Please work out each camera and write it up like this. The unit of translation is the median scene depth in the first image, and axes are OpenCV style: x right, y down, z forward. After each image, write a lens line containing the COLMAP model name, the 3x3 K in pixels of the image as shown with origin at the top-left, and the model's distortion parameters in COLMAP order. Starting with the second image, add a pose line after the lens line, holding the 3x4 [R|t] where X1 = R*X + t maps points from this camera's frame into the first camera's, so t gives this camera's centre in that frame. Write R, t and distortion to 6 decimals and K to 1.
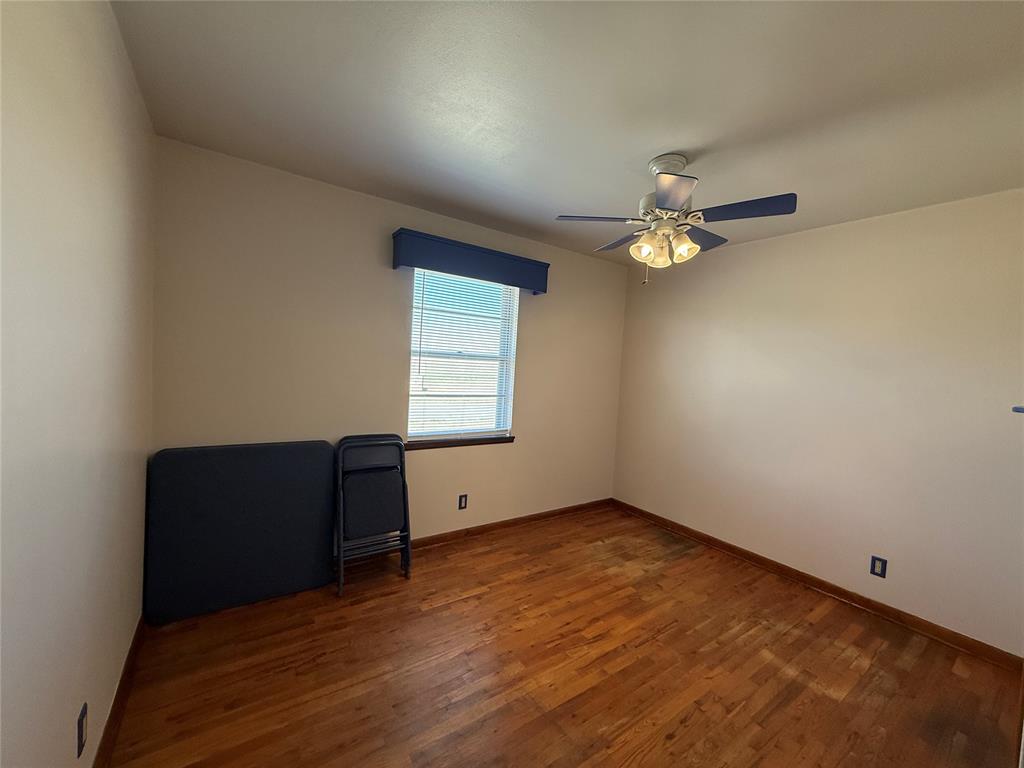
lens RADIAL K [[405.3, 0, 516.9], [0, 405.3, 383.9], [0, 0, 1]] dist [0.001480, -0.000425]
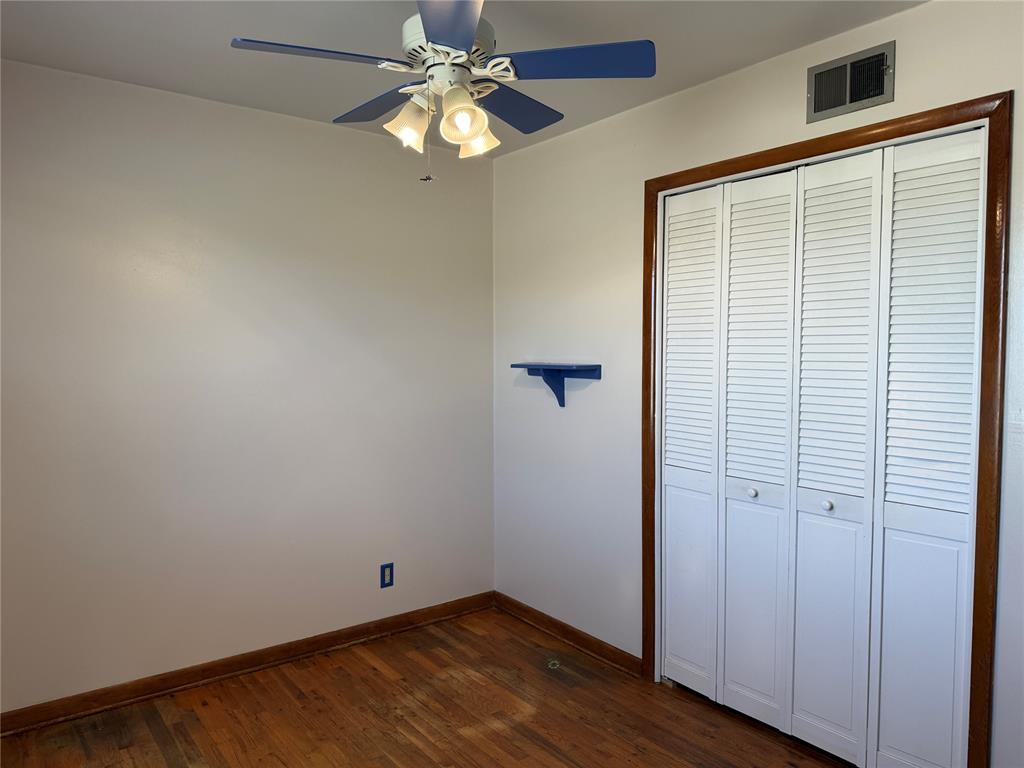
lens RADIAL K [[719.1, 0, 503.3], [0, 719.1, 391.7], [0, 0, 1]] dist [0.040417, -0.055330]
pose [[-0.032465, -0.112449, 0.993127, -0.501975], [0.044433, 0.992506, 0.113831, -0.064479], [-0.998485, 0.047824, -0.027225, 0.796540]]
